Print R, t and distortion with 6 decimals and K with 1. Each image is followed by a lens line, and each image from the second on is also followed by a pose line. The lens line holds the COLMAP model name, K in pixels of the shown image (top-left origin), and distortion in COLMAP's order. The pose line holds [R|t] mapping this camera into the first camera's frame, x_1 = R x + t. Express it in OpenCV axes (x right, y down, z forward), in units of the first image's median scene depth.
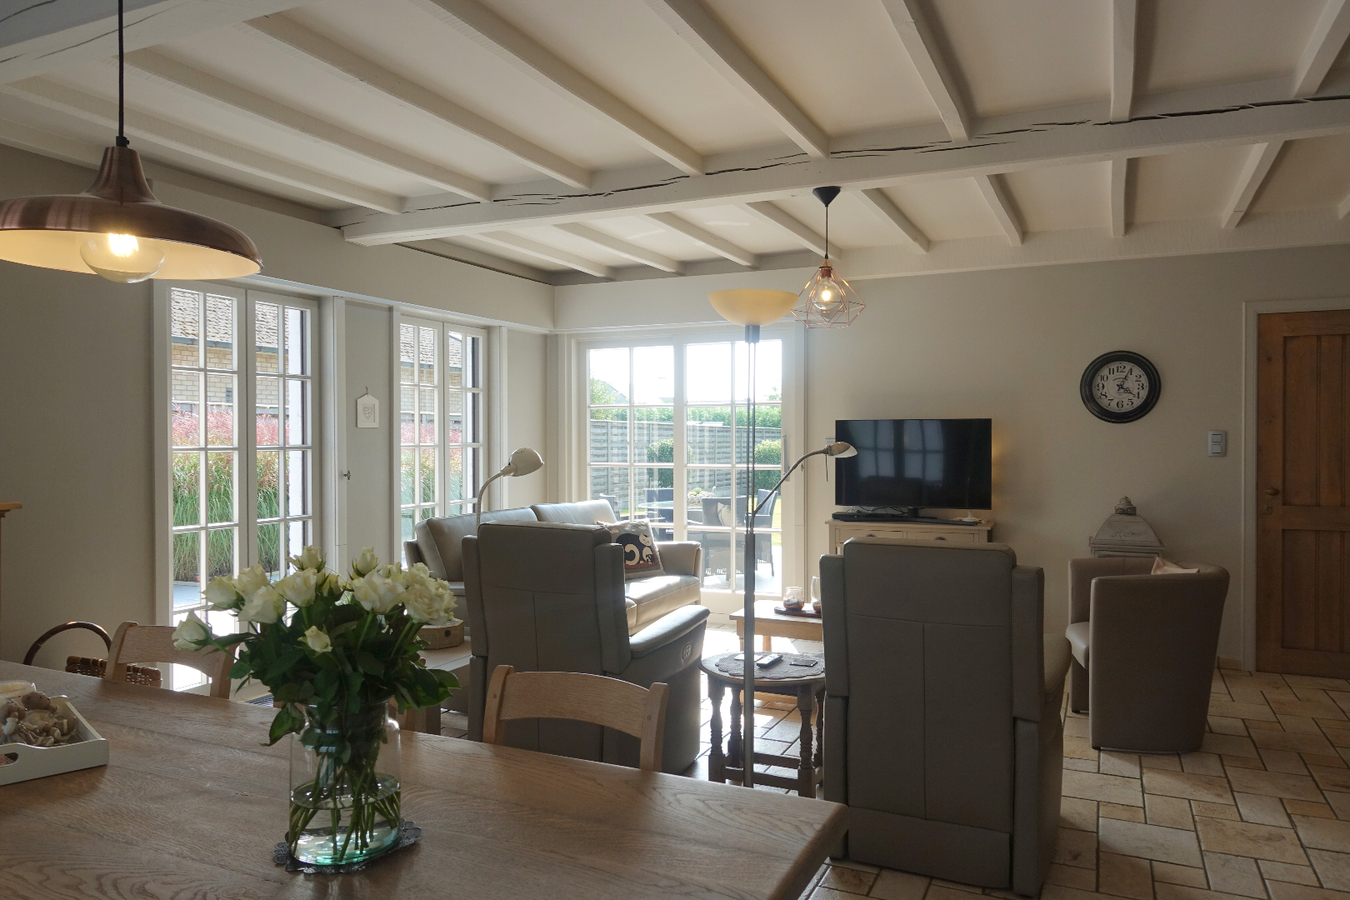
lens RADIAL K [[936.2, 0, 671.3], [0, 936.2, 446.8], [0, 0, 1]] dist [-0.001536, 0.004878]
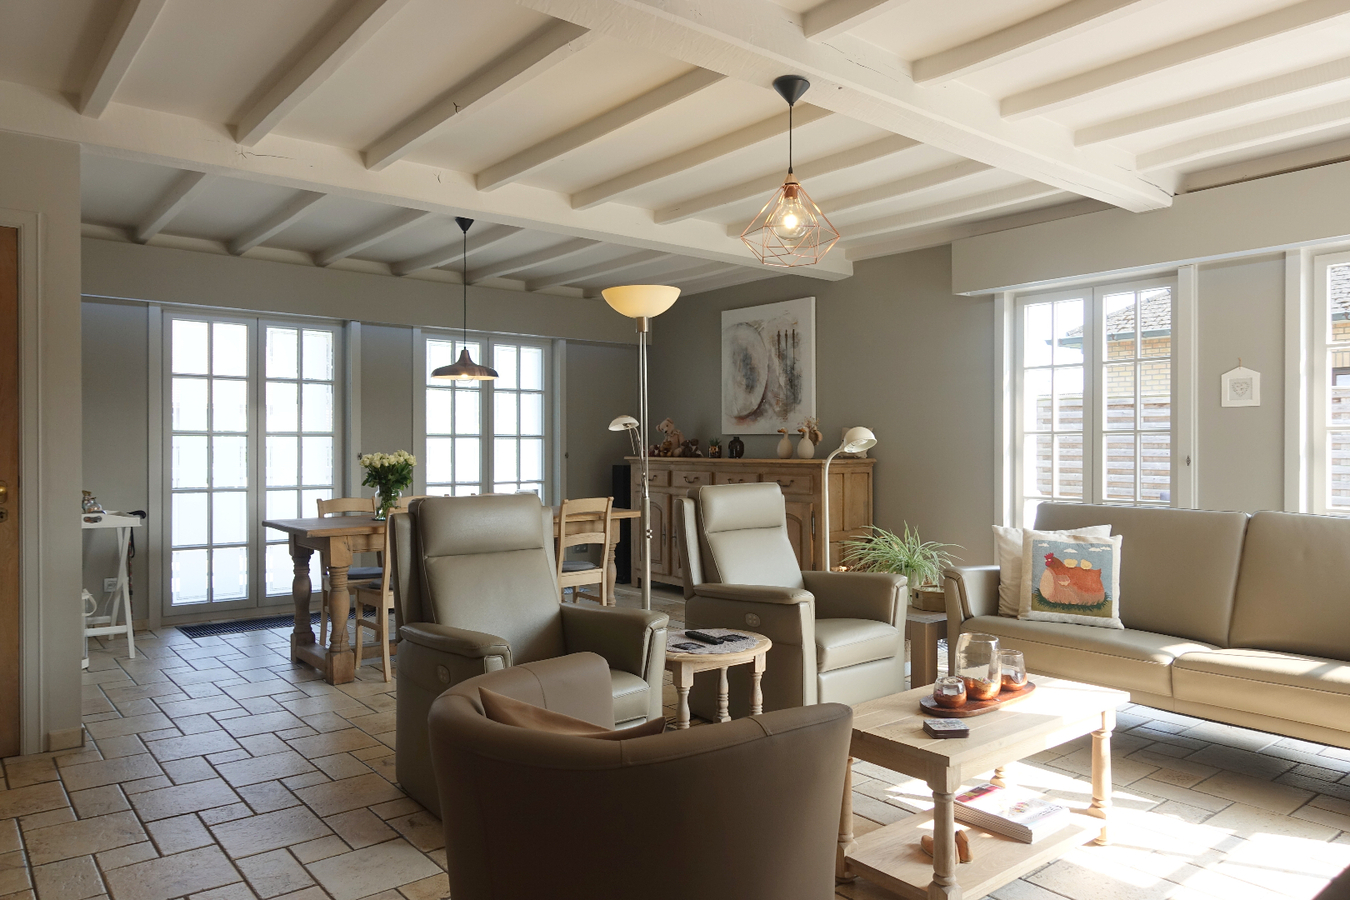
lens RADIAL K [[936.2, 0, 673.5], [0, 936.2, 449.4], [0, 0, 1]] dist [-0.001536, 0.004878]
pose [[-0.437642, 0.001083, -0.899148, 1.133496], [-0.010939, 0.999919, 0.006528, 0.029856], [0.899083, 0.012693, -0.437595, 1.581527]]
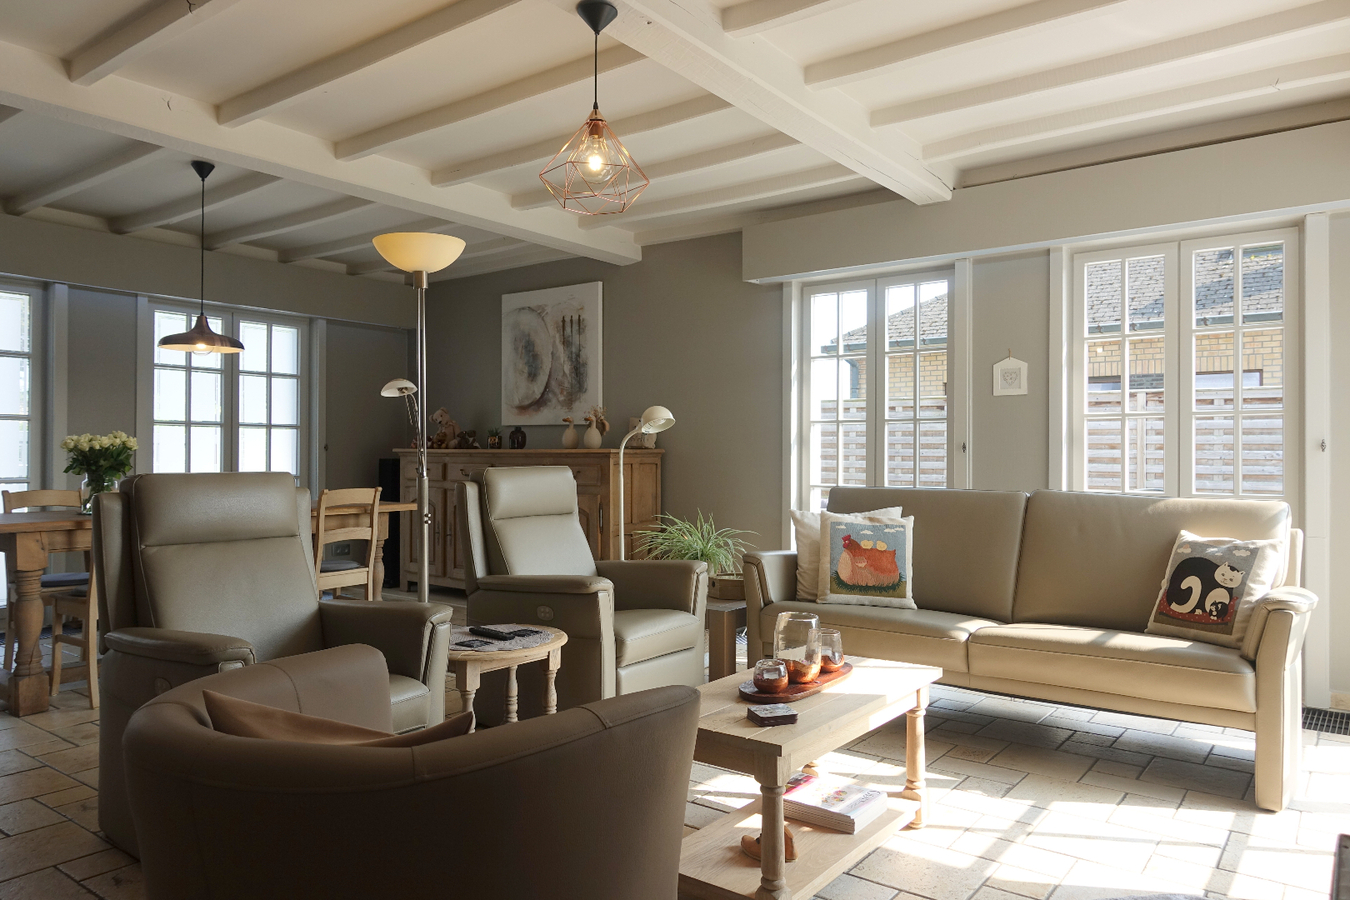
lens RADIAL K [[936.2, 0, 675.8], [0, 936.2, 449.6], [0, 0, 1]] dist [-0.001536, 0.004878]
pose [[-0.205759, -0.009280, -0.978559, 1.041096], [-0.016449, 0.999847, -0.006023, 0.070200], [0.978464, 0.014857, -0.205880, 1.518569]]
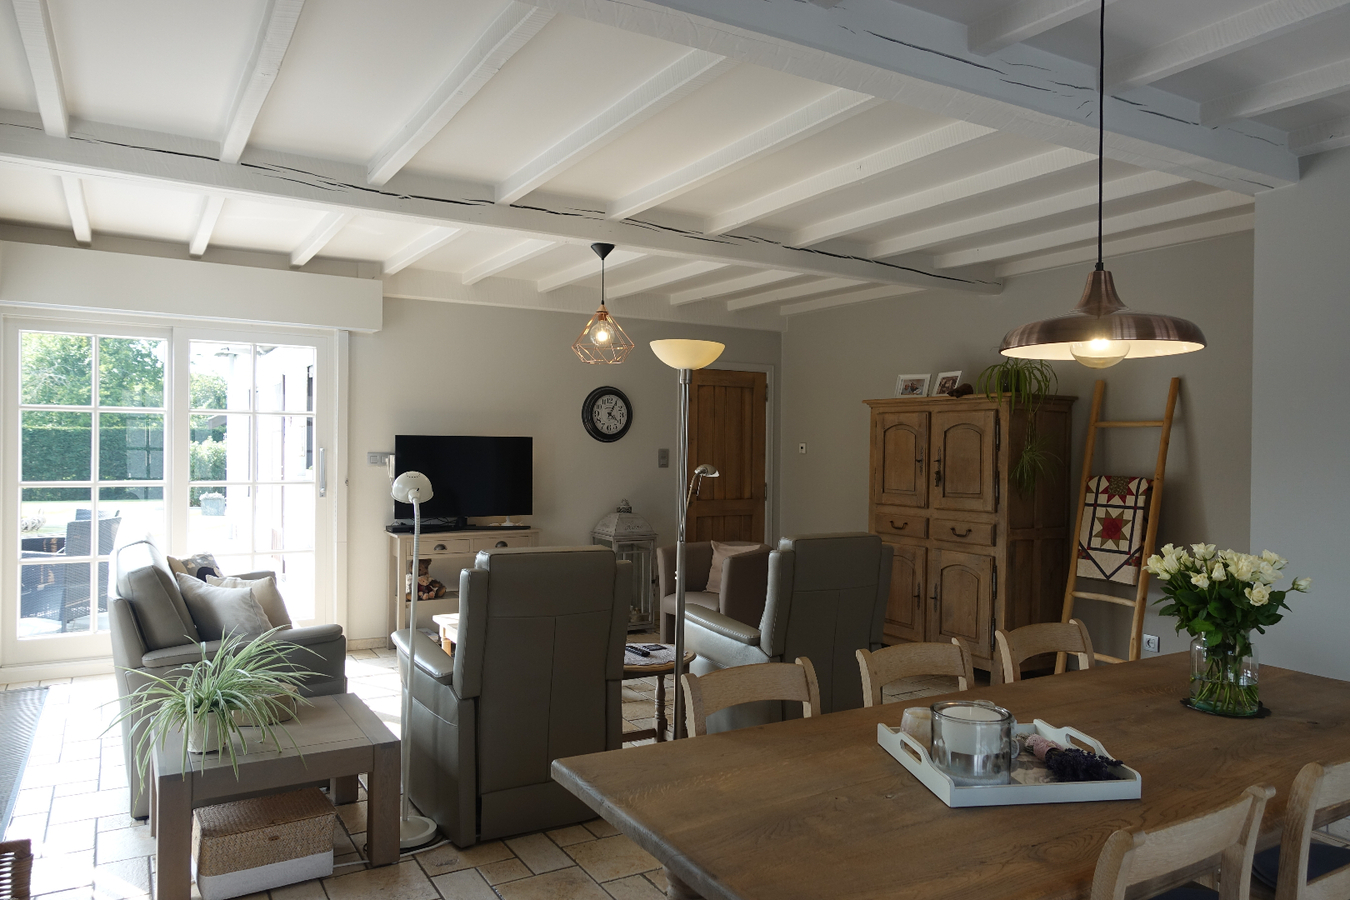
lens RADIAL K [[936.2, 0, 672.9], [0, 936.2, 454.3], [0, 0, 1]] dist [-0.001536, 0.004878]
pose [[0.563100, -0.001801, 0.826387, -0.527570], [-0.005123, 0.999971, 0.005670, -0.015993], [-0.826373, -0.007426, 0.563074, 0.193707]]
